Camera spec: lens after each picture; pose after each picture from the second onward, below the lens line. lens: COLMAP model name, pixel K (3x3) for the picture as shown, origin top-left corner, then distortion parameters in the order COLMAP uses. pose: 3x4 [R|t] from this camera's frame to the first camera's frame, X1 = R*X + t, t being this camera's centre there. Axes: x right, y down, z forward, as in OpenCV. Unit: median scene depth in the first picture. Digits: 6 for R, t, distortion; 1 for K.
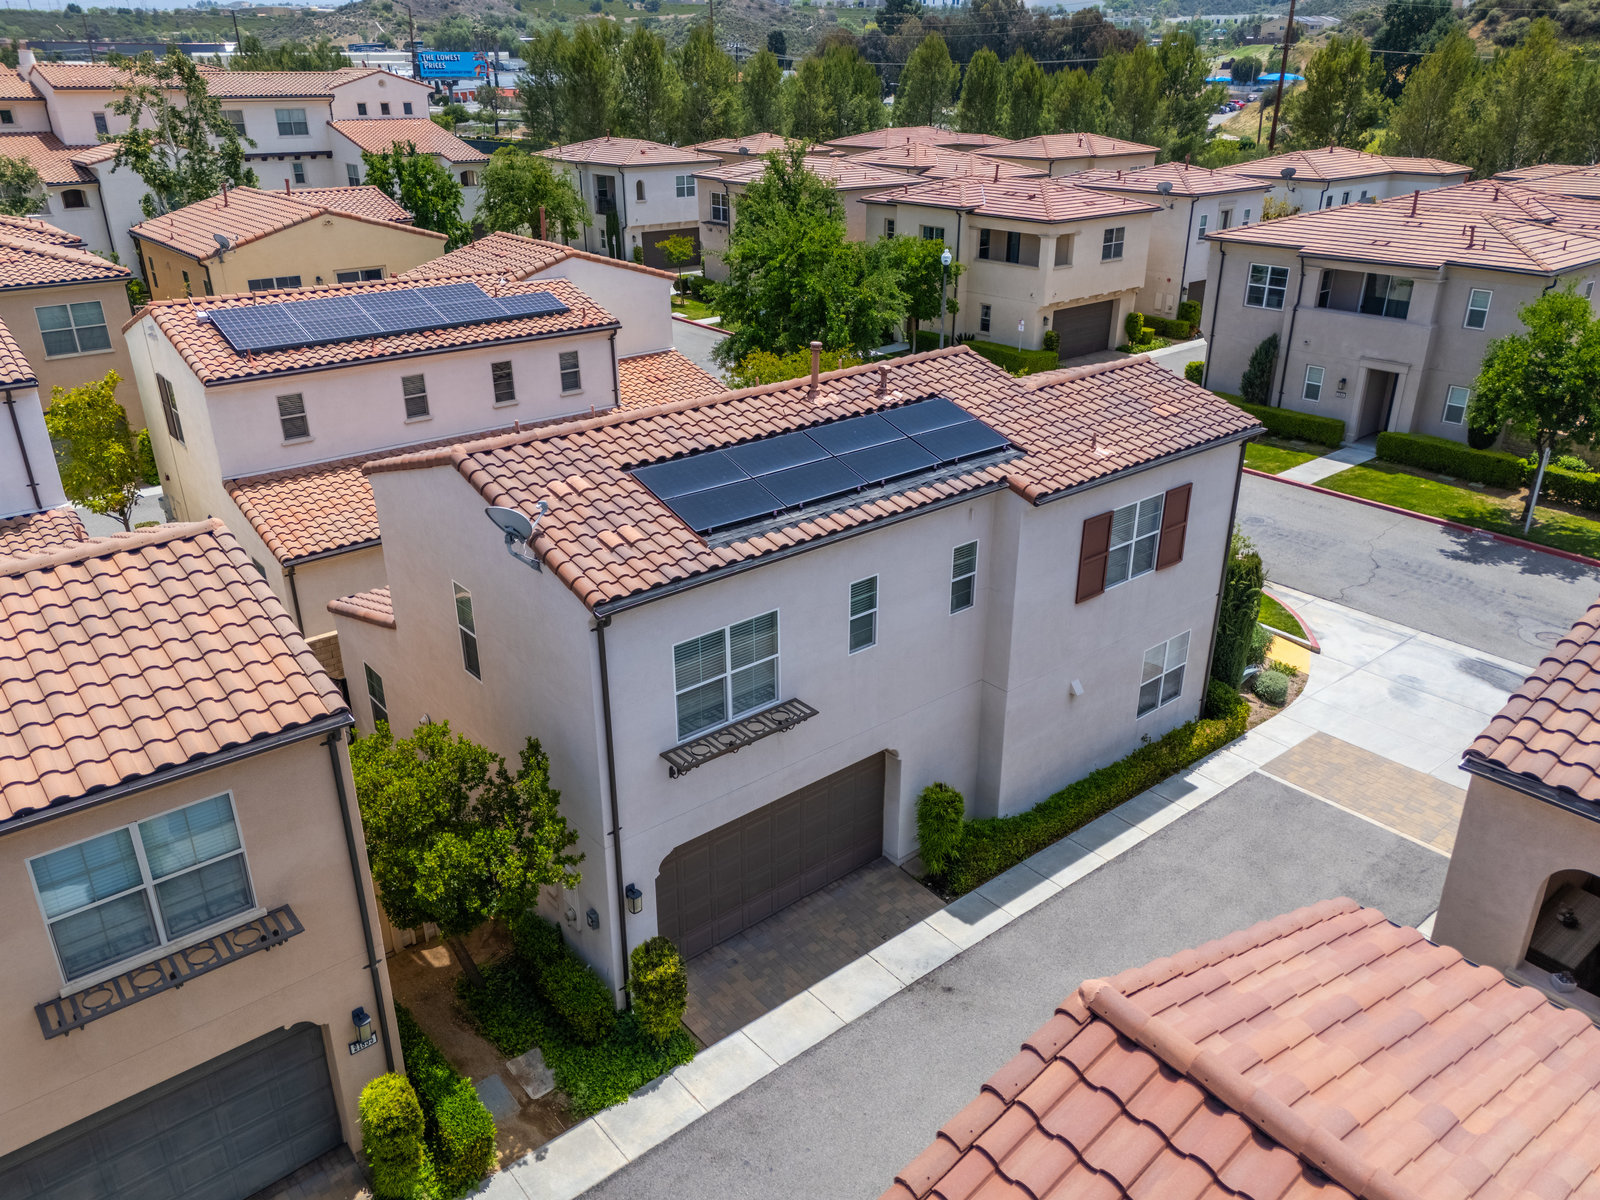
lens RADIAL K [[1200.5, 0, 806.7], [0, 1200.5, 600.3], [0, 0, 1]] dist [0.053745, -0.028974]
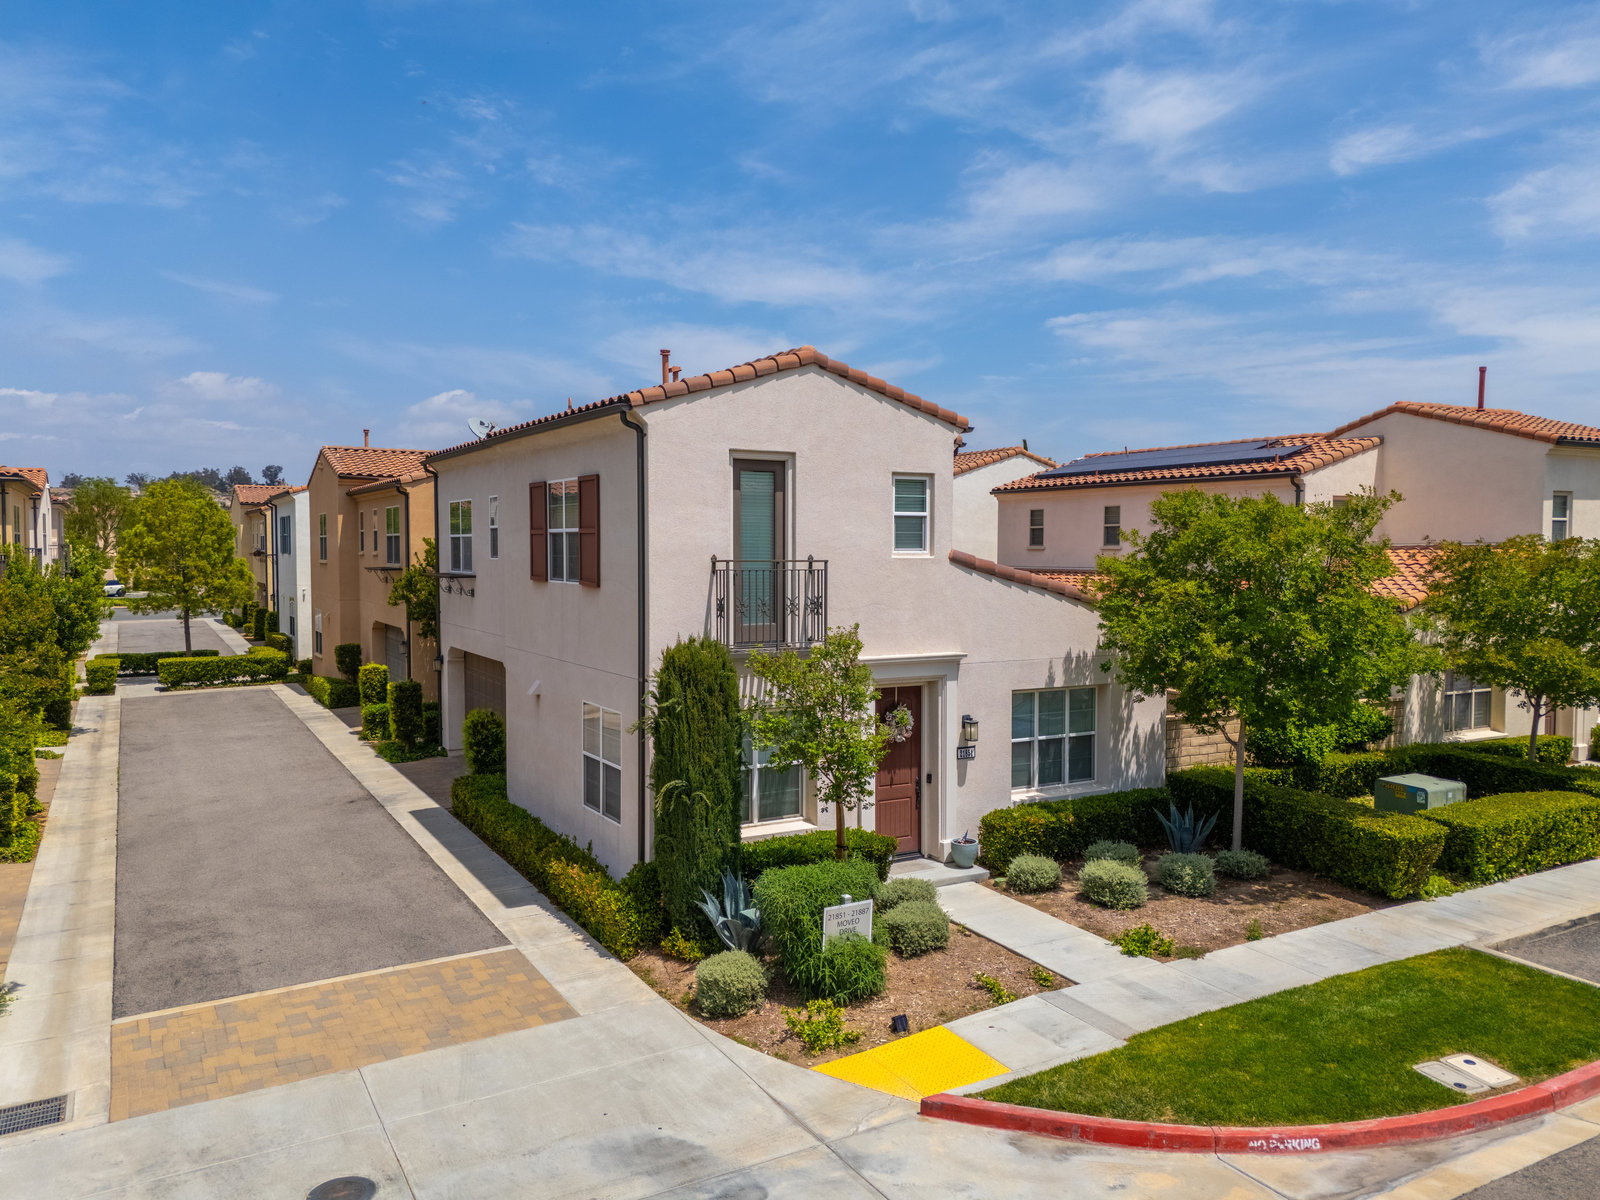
lens RADIAL K [[1200.5, 0, 802.1], [0, 1200.5, 631.2], [0, 0, 1]] dist [0.053745, -0.028974]
pose [[-0.186754, 0.069609, -0.979937, 0.739496], [-0.401646, 0.904903, 0.140824, -0.119751], [0.896551, 0.419888, -0.141036, 0.905770]]
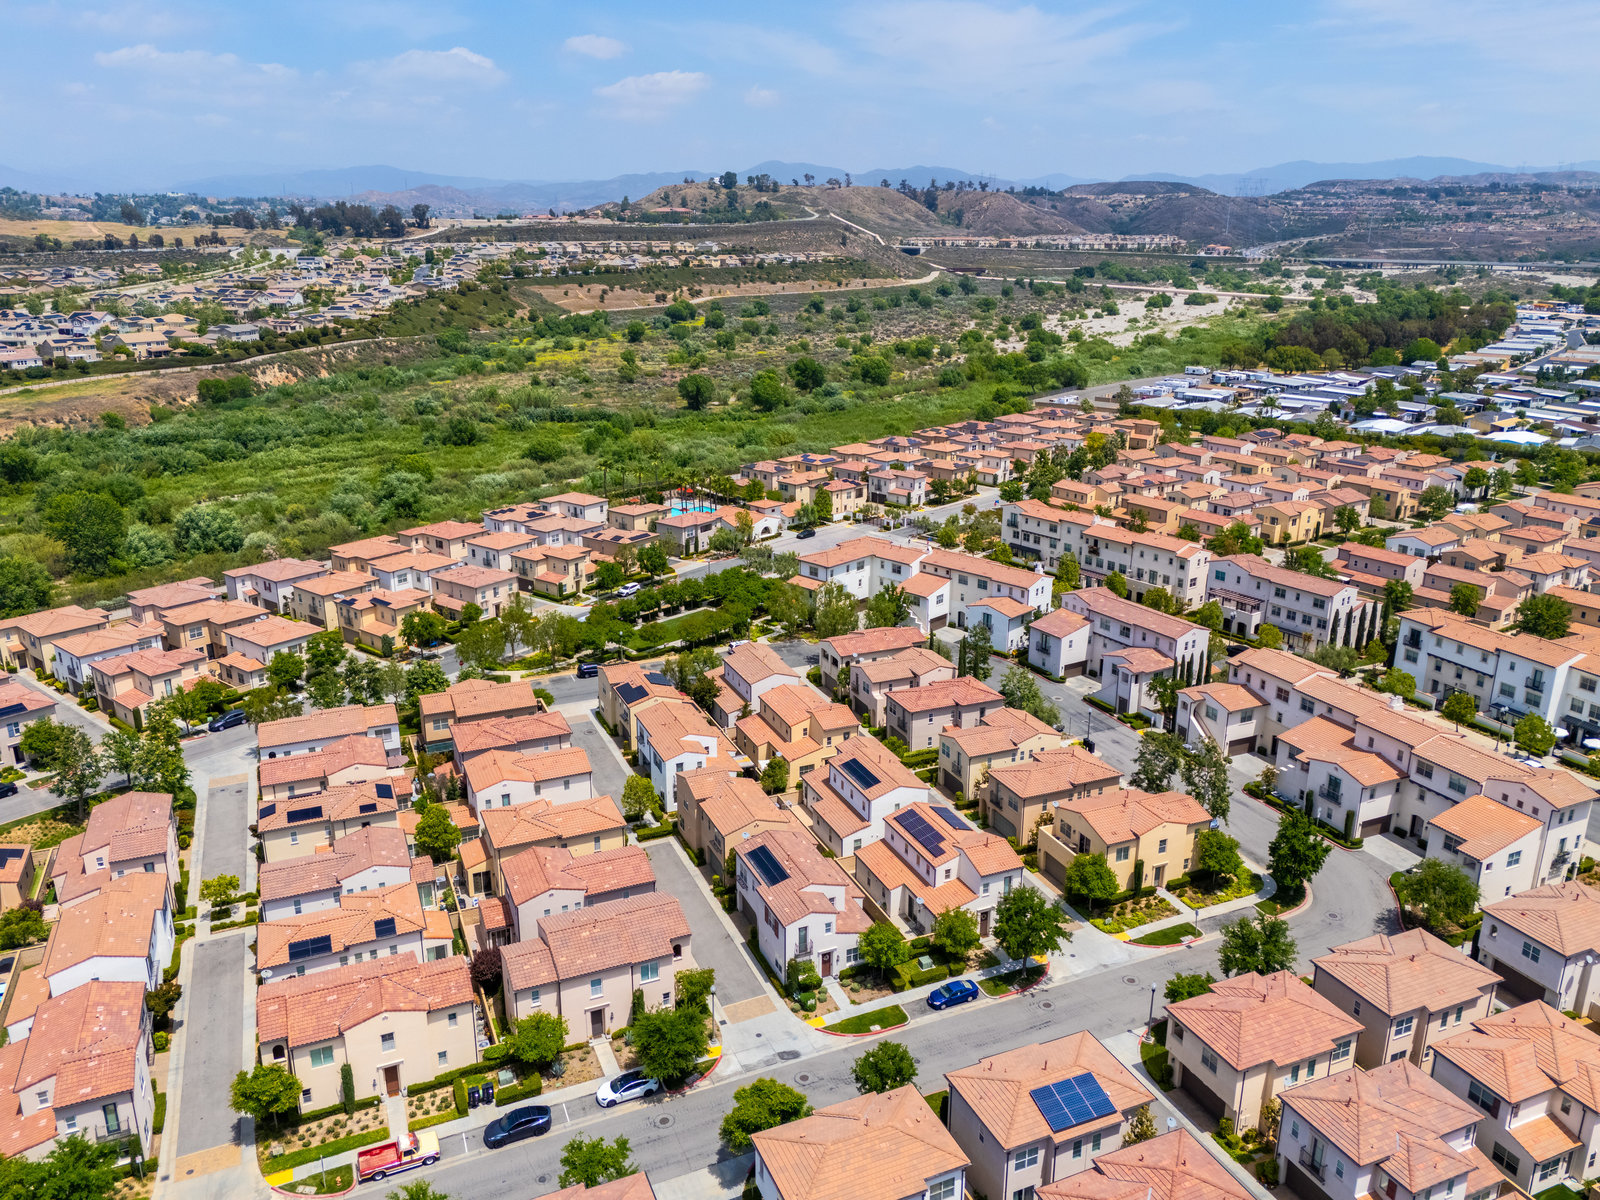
lens RADIAL K [[1200.5, 0, 799.1], [0, 1200.5, 594.4], [0, 0, 1]] dist [0.053745, -0.028974]
pose [[-0.293117, 0.277372, -0.914957, 3.119719], [-0.389686, 0.839231, 0.379256, -2.204455], [0.873056, 0.467713, -0.137905, 0.806618]]
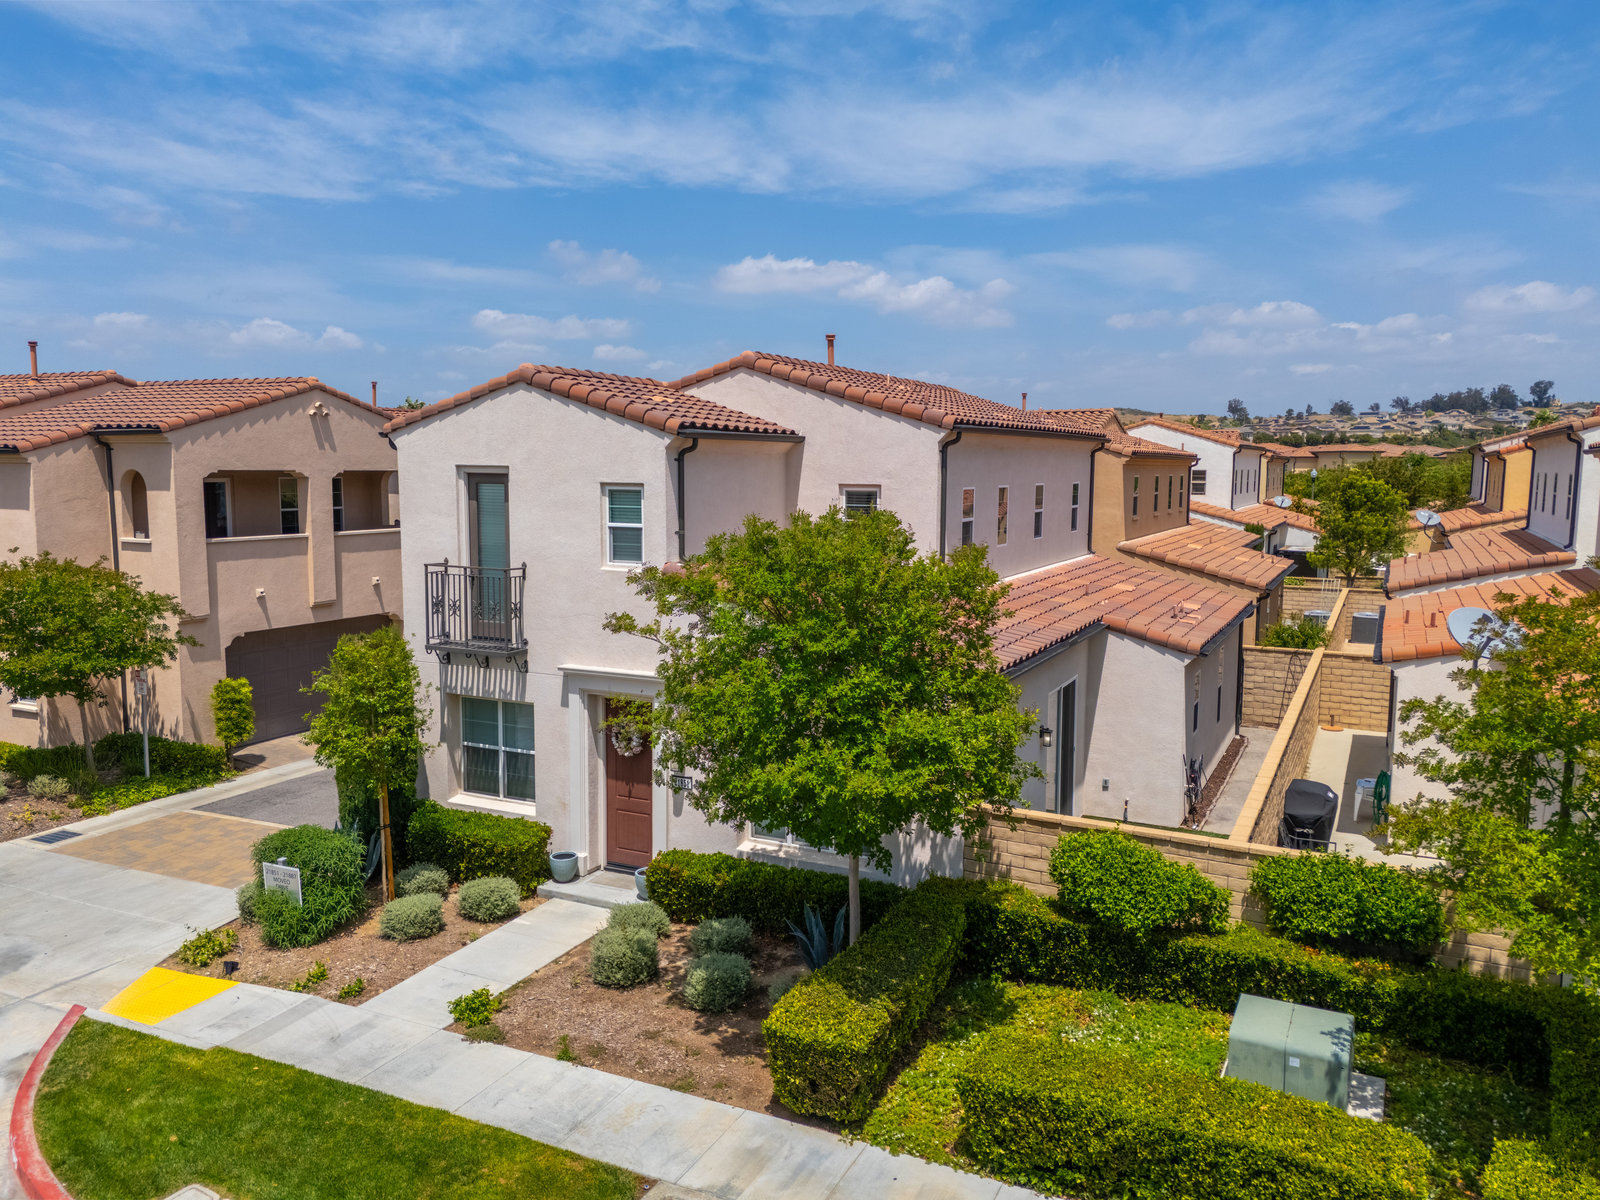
lens RADIAL K [[1200.5, 0, 811.4], [0, 1200.5, 604.1], [0, 0, 1]] dist [0.053745, -0.028974]
pose [[-0.921391, 0.037629, -0.386811, 0.317689], [-0.166545, 0.861049, 0.480476, -0.352210], [0.351143, 0.507128, -0.787096, 1.319796]]
